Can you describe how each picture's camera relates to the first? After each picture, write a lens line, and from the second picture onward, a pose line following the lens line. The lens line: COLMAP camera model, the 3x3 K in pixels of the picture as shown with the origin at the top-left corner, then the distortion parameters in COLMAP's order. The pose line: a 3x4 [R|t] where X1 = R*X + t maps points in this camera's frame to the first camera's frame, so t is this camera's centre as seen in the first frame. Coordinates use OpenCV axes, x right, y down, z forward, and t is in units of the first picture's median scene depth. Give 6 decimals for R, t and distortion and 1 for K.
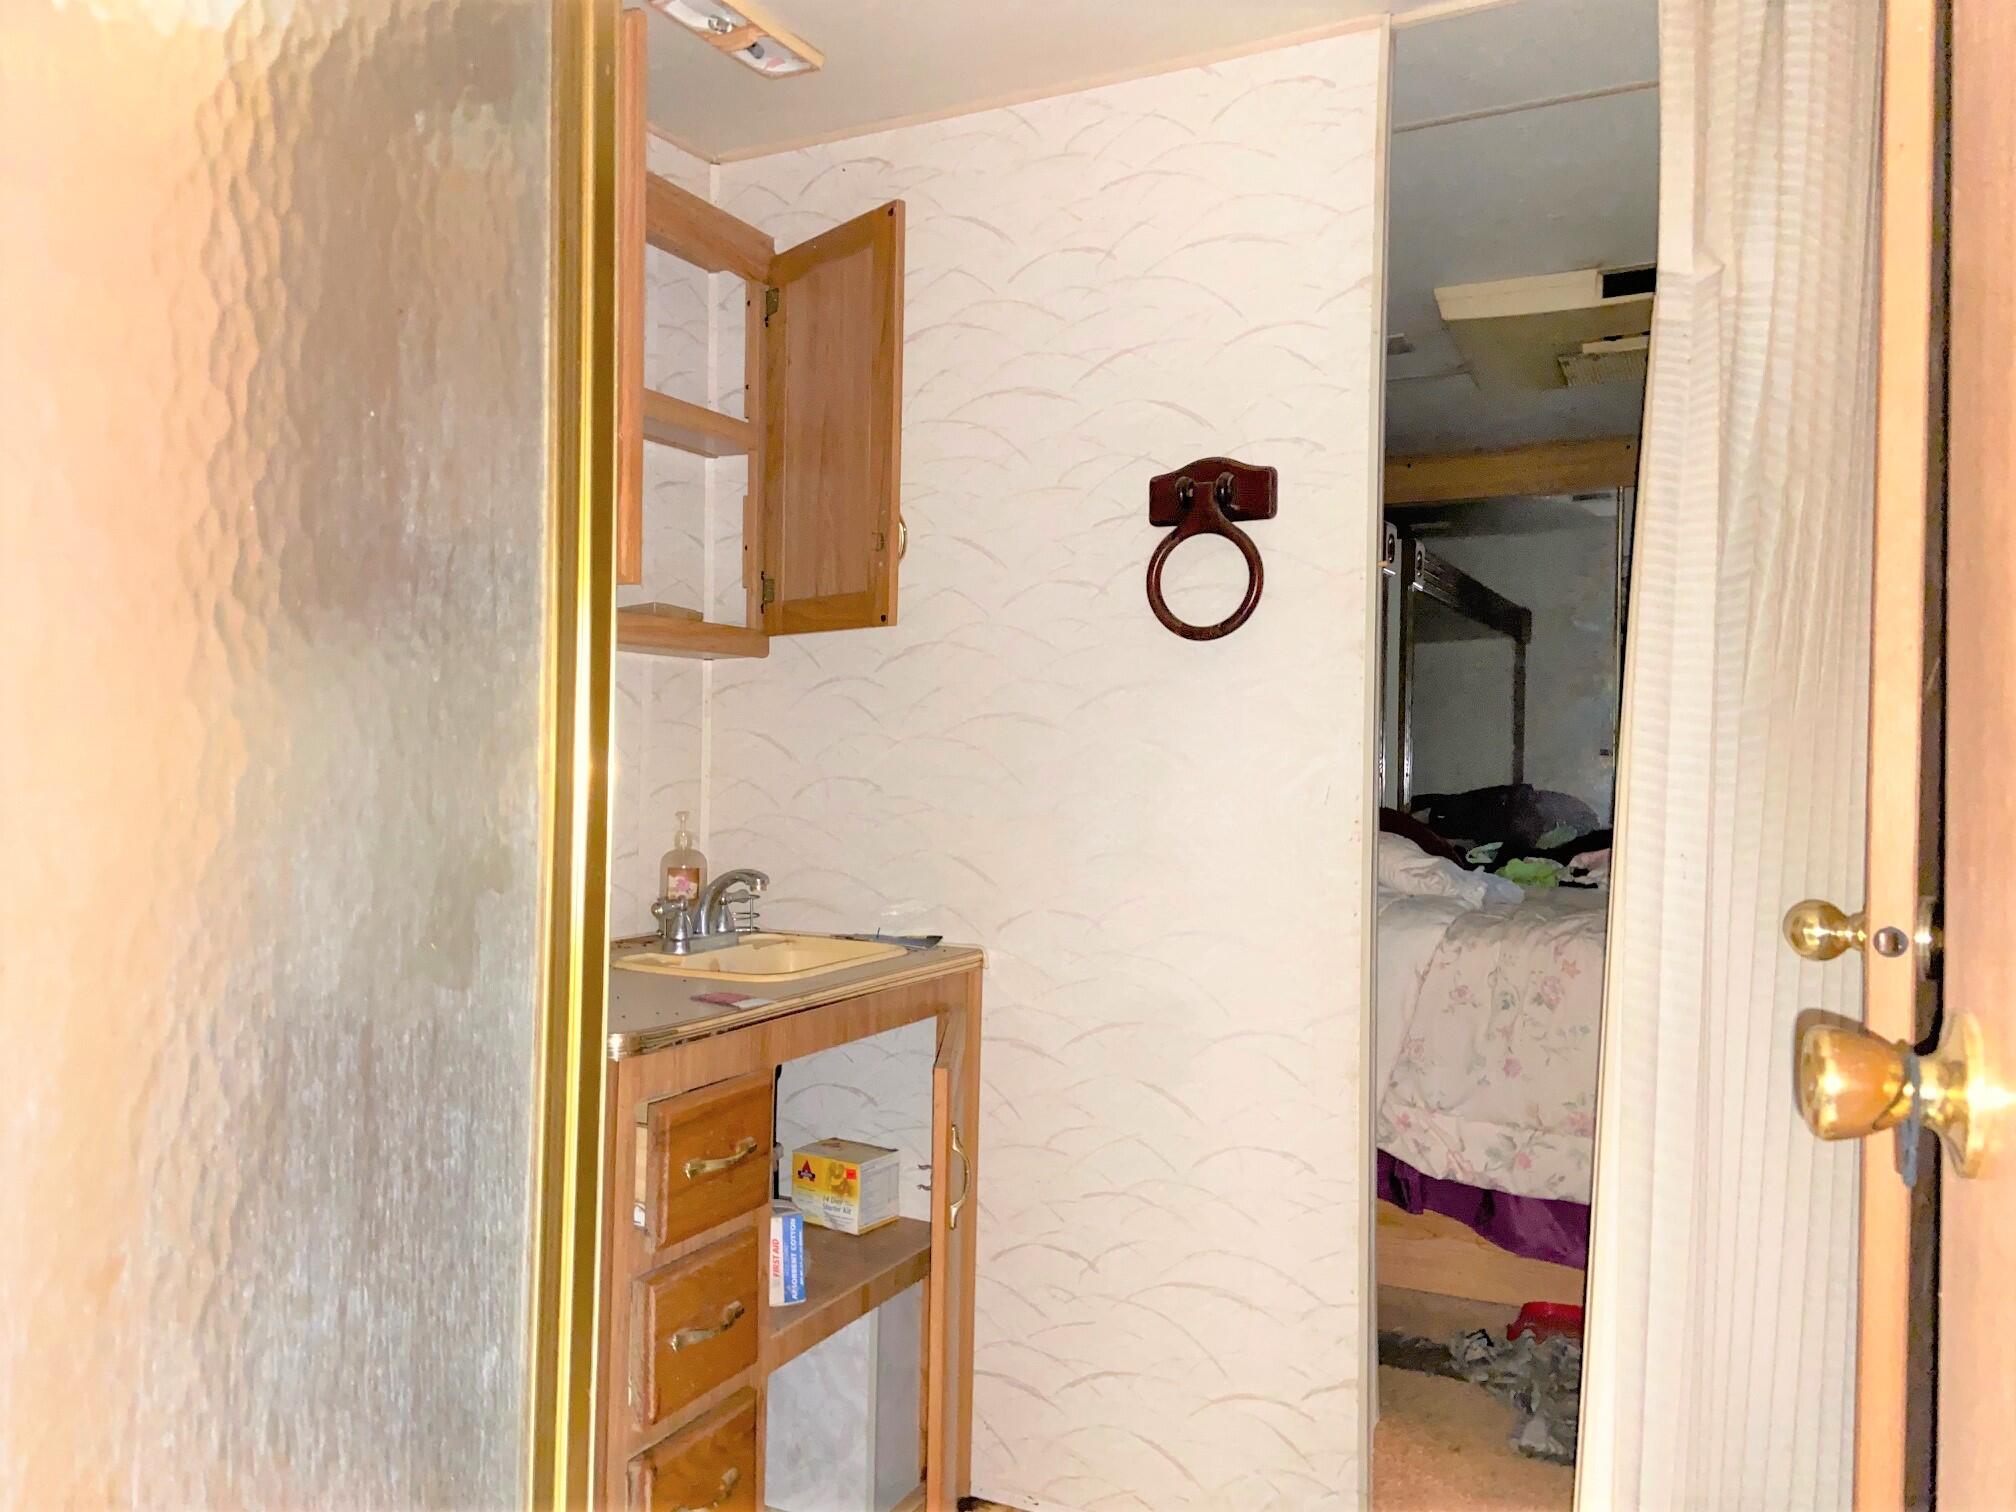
lens RADIAL K [[1538.2, 0, 1009.1], [0, 1538.2, 757.8], [0, 0, 1]] dist [0.046658, -0.056832]
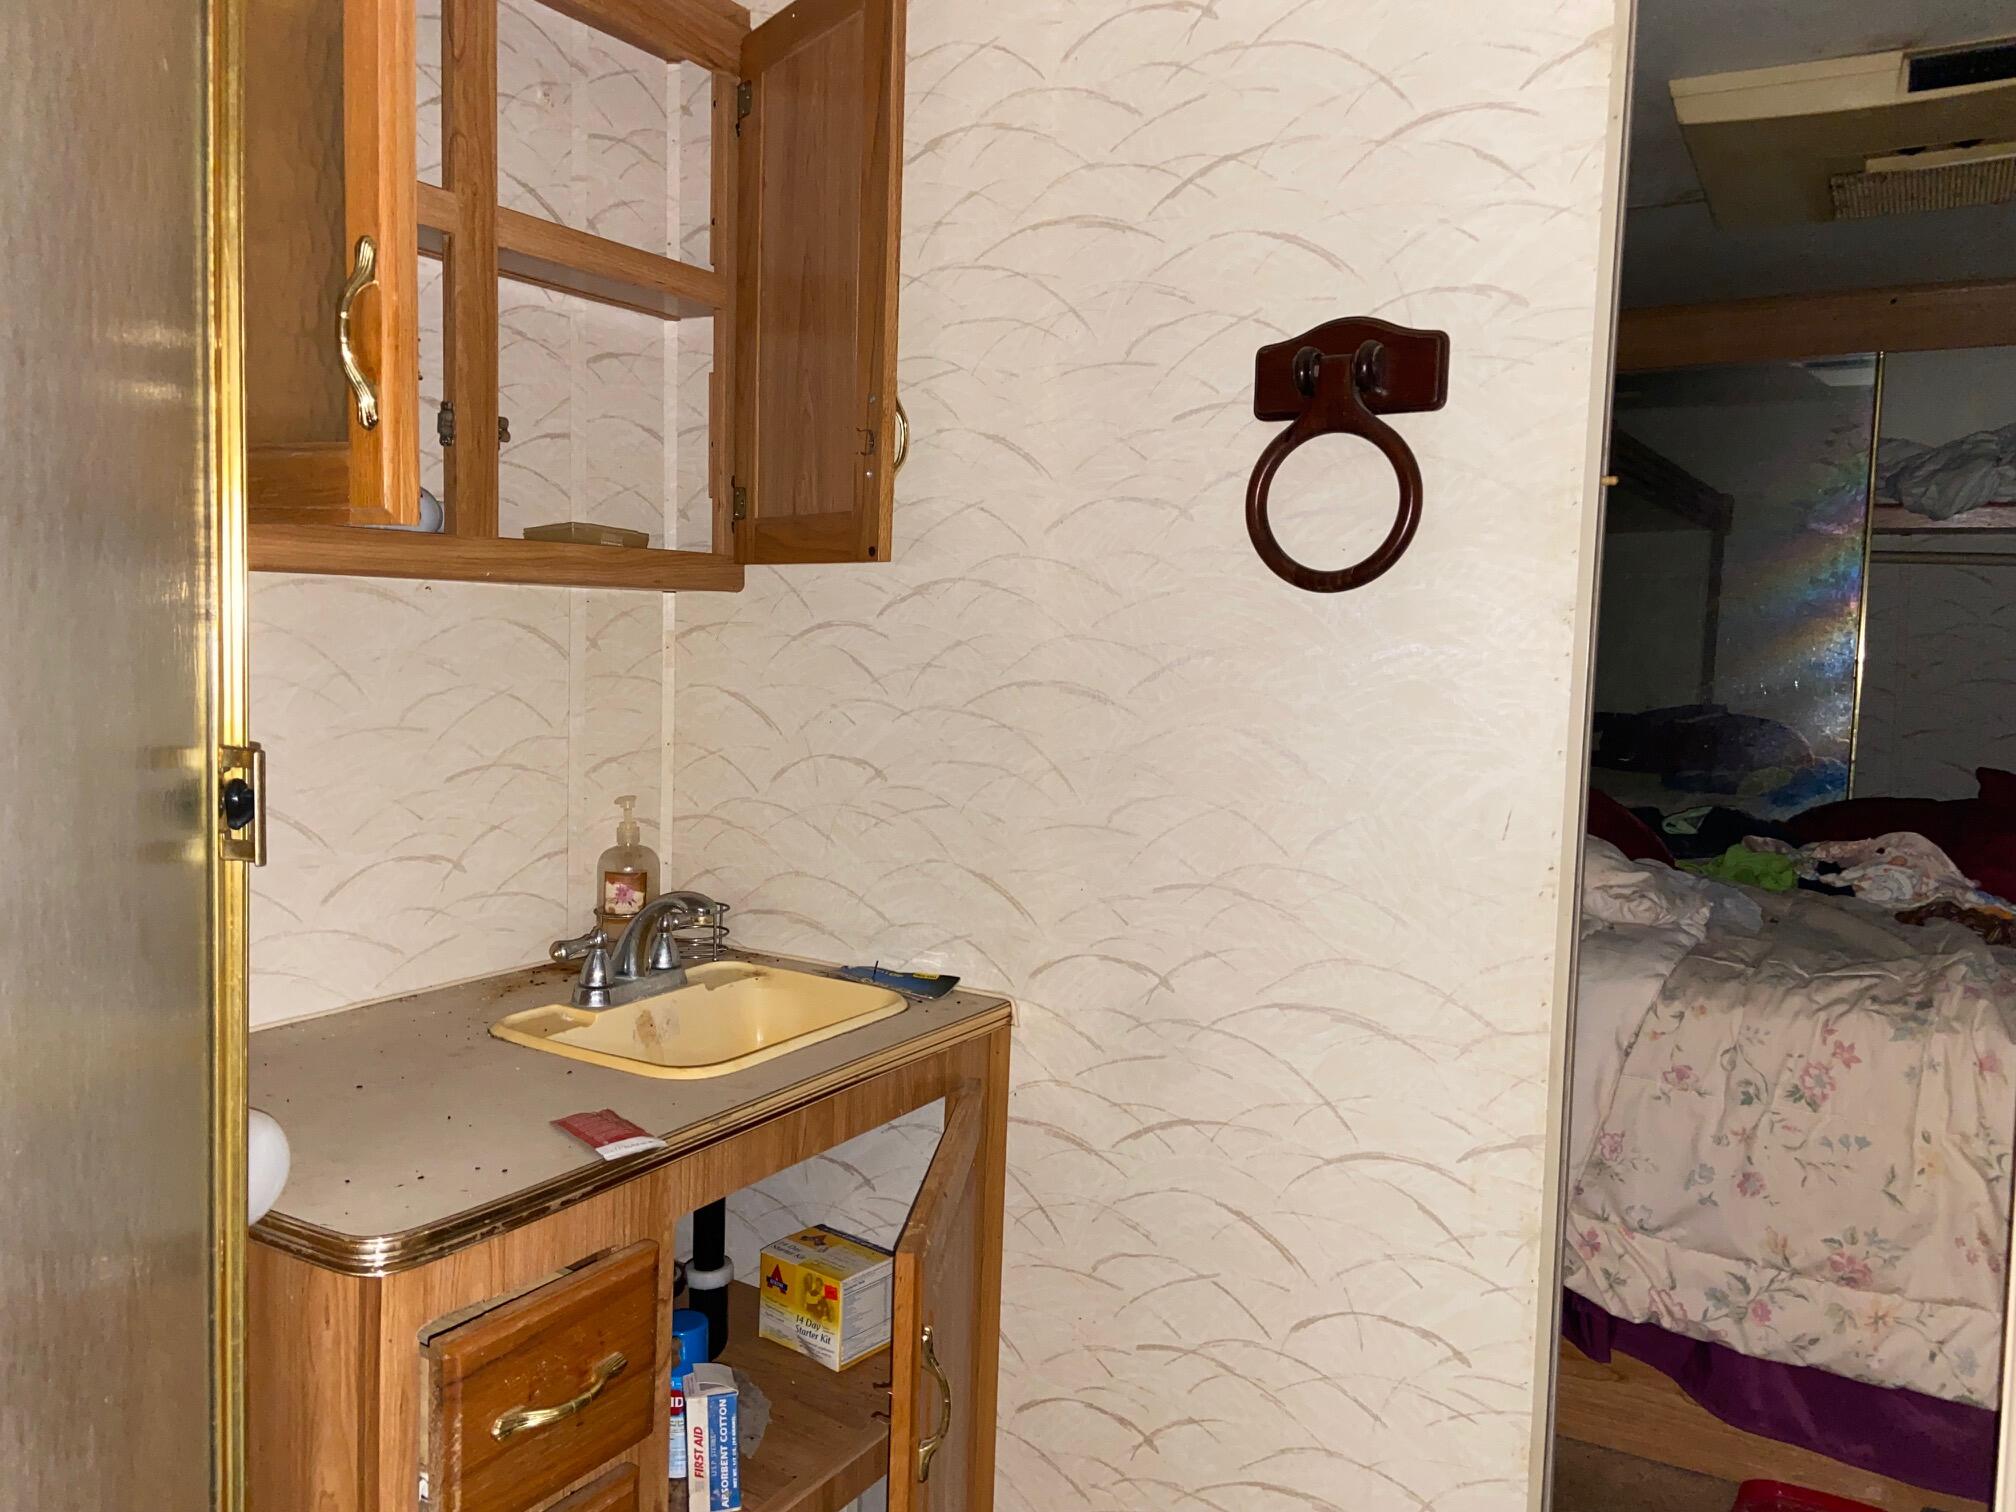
lens RADIAL K [[1538.2, 0, 997.4], [0, 1538.2, 751.1], [0, 0, 1]] dist [0.046658, -0.056832]
pose [[0.995563, 0.021736, -0.091555, 0.040644], [-0.014240, 0.996551, 0.081750, -0.054643], [0.093016, -0.080083, 0.992439, 0.278486]]
